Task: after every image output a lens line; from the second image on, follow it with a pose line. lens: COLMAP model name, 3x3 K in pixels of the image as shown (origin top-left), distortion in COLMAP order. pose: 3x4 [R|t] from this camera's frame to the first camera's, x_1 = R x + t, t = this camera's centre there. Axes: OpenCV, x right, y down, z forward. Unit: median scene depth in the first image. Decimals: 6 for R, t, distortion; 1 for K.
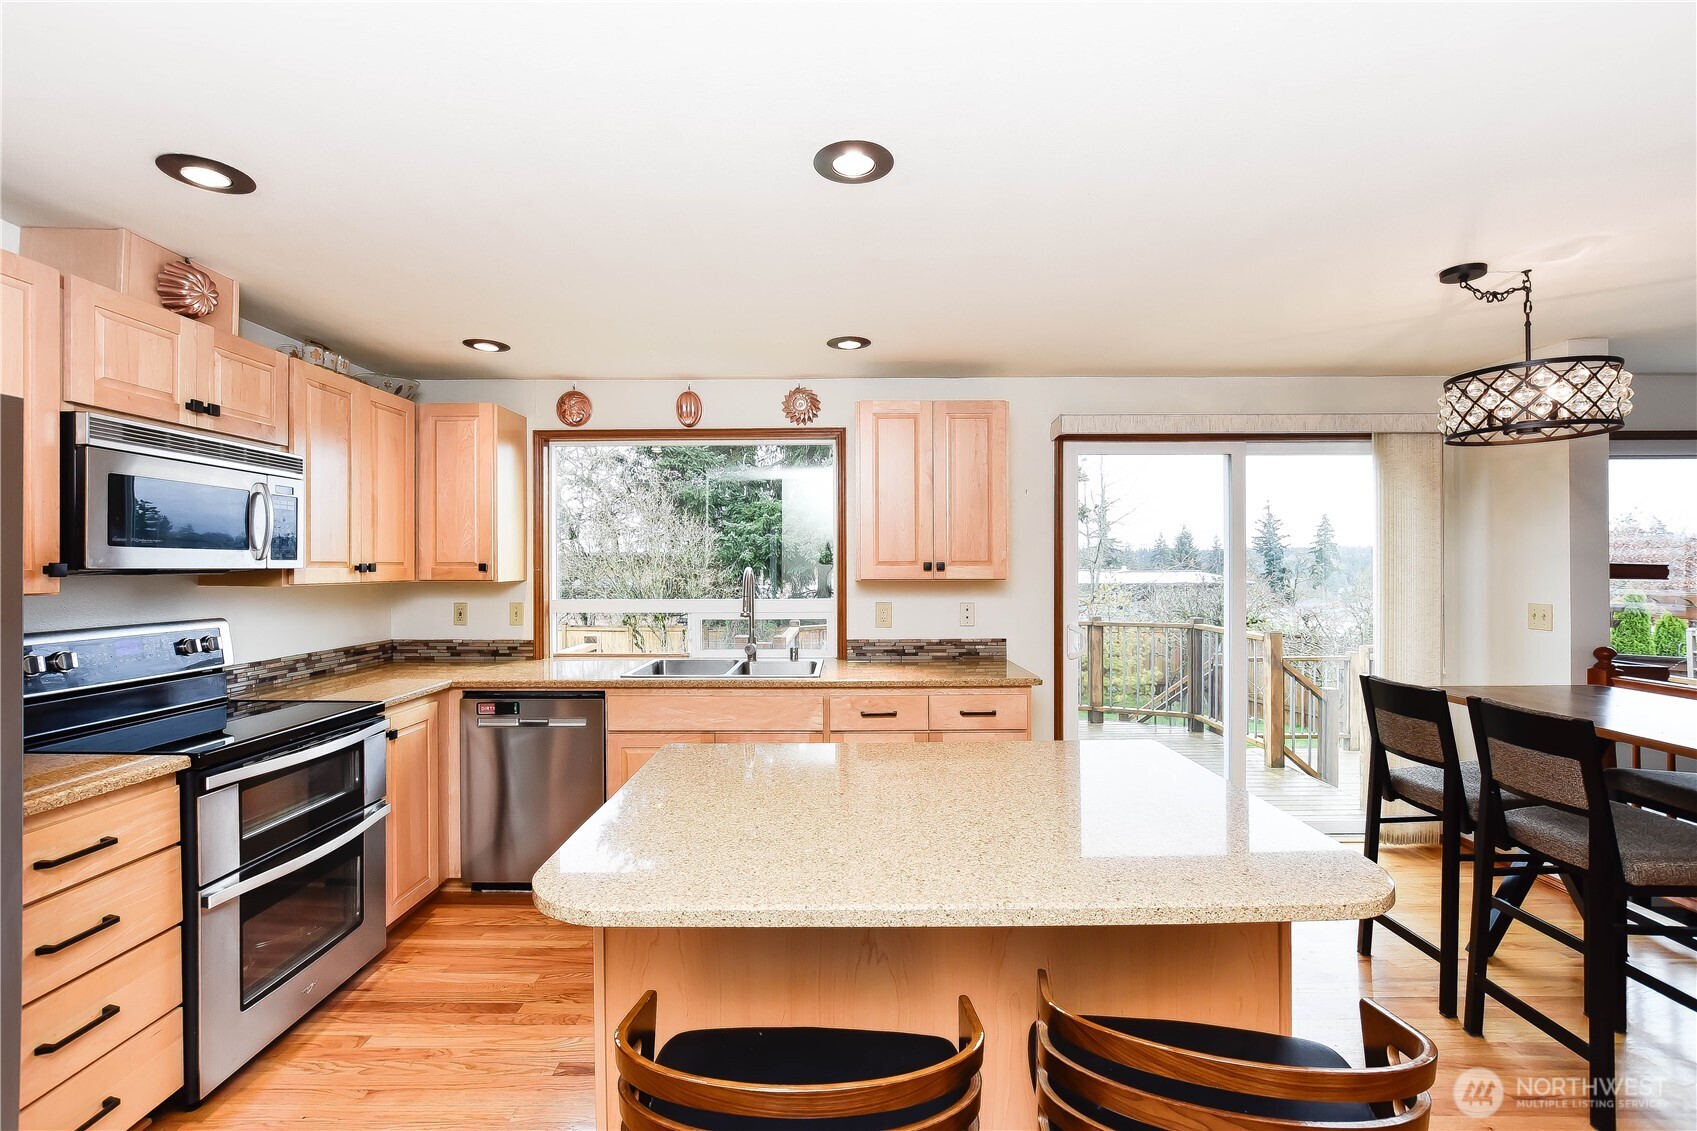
lens RADIAL K [[752.9, 0, 815.0], [0, 752.9, 562.0], [0, 0, 1]] dist [-0.018842, 0.003771]
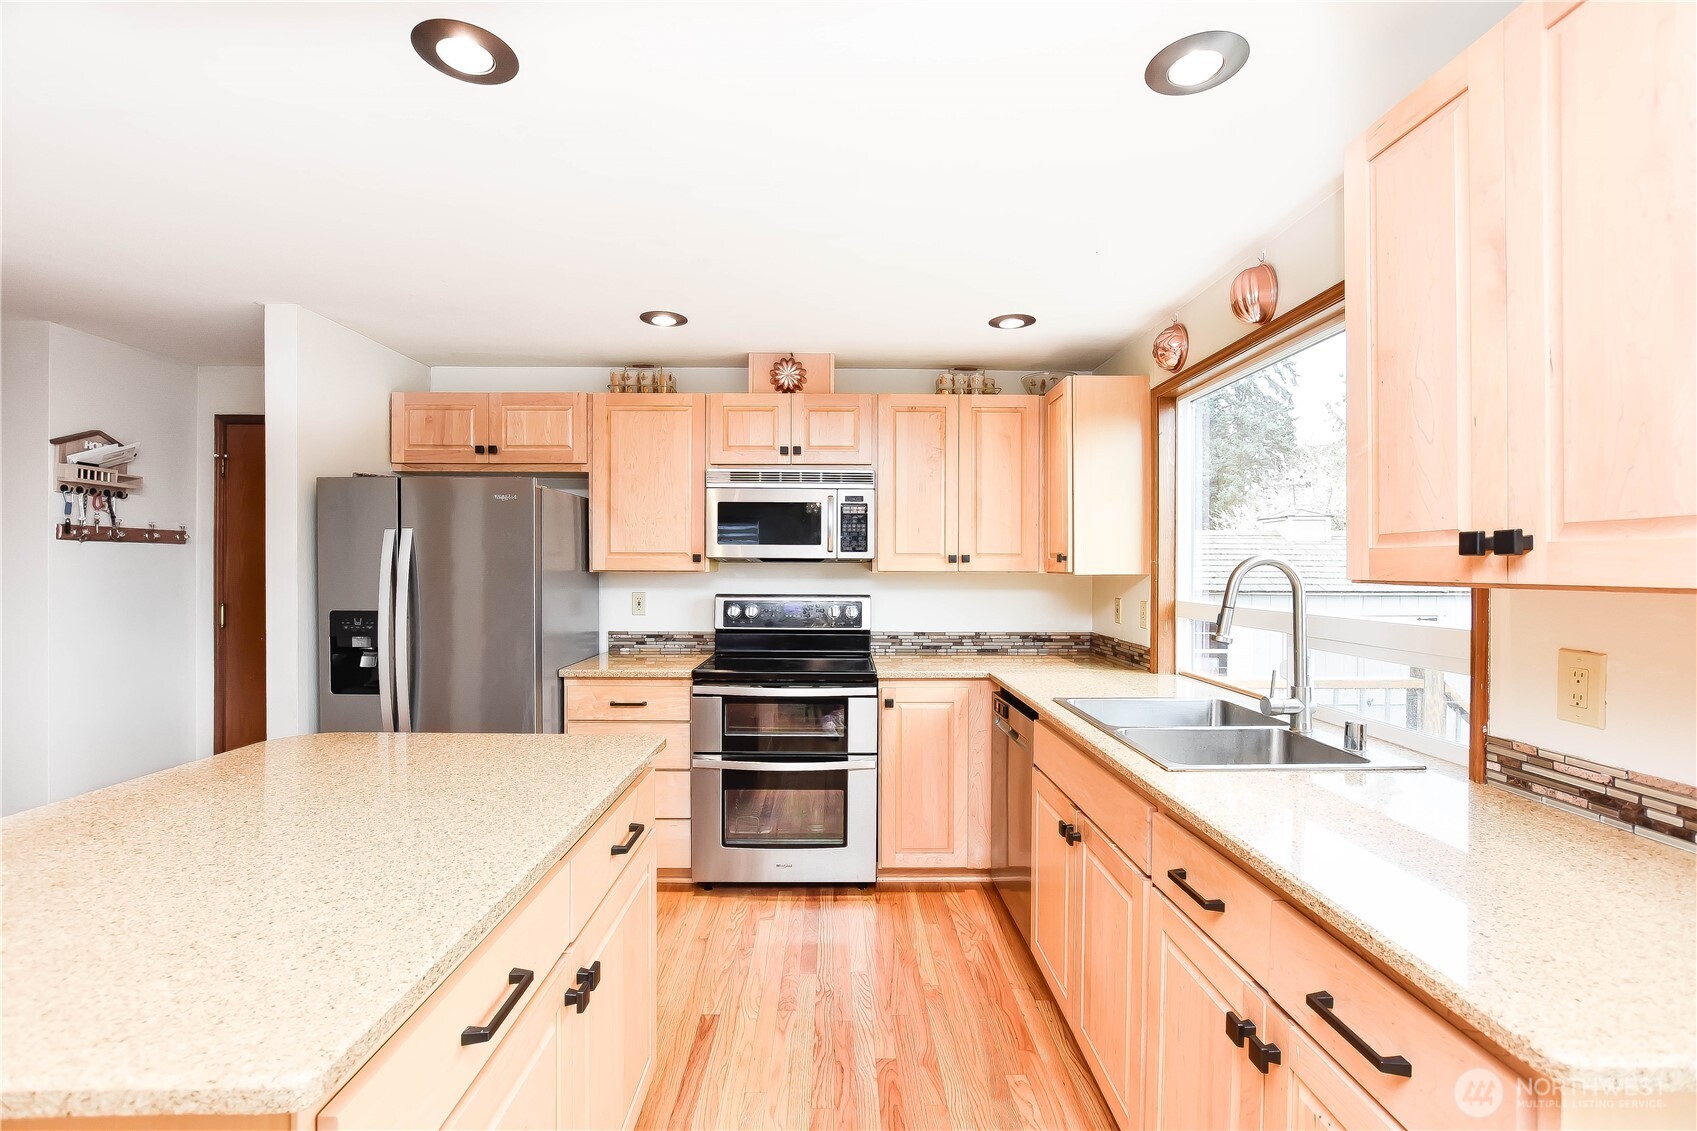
lens RADIAL K [[752.9, 0, 880.5], [0, 752.9, 568.7], [0, 0, 1]] dist [-0.018842, 0.003771]
pose [[0.051372, 0.005179, -0.998666, 0.503342], [0.001110, 0.999986, 0.005243, 0.016179], [0.998679, -0.001378, 0.051366, 0.798494]]
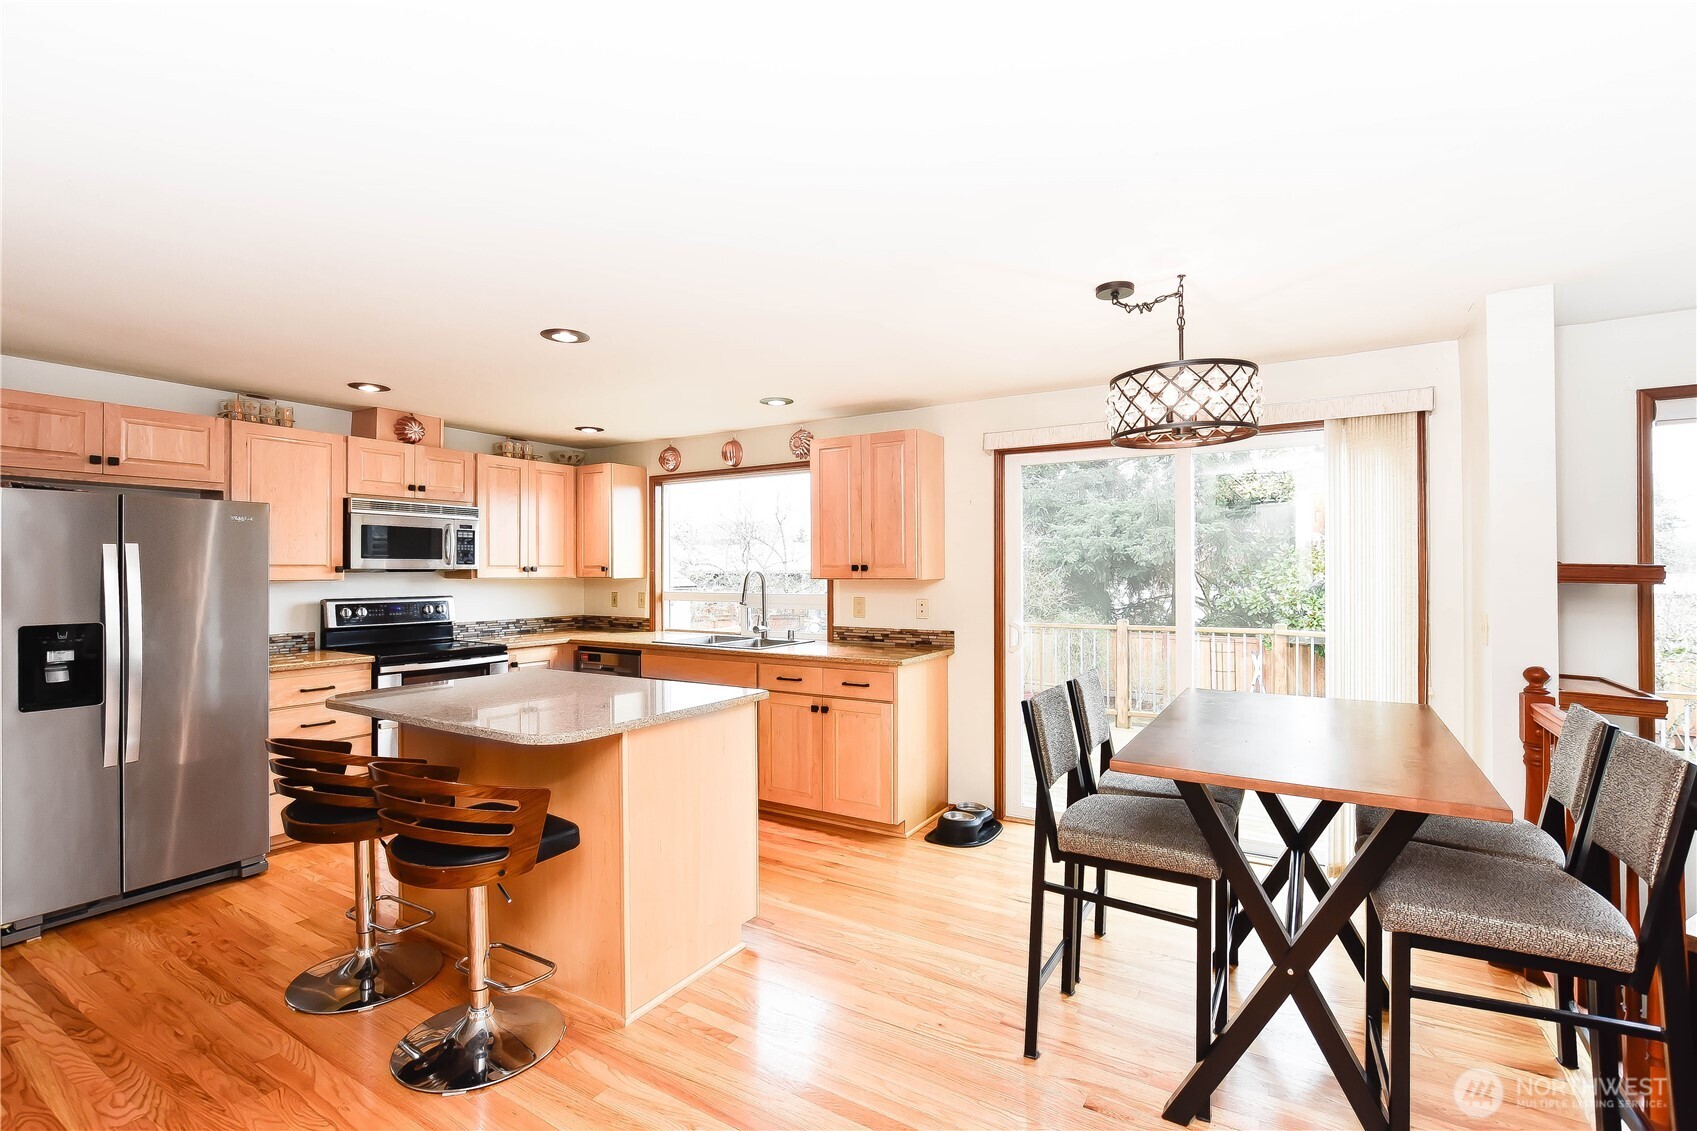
lens RADIAL K [[752.9, 0, 833.5], [0, 752.9, 567.1], [0, 0, 1]] dist [-0.018842, 0.003771]
pose [[0.856519, -0.001204, -0.516114, 0.838995], [0.002723, 0.999994, 0.002187, 0.001662], [0.516109, -0.003279, 0.856517, -0.098072]]
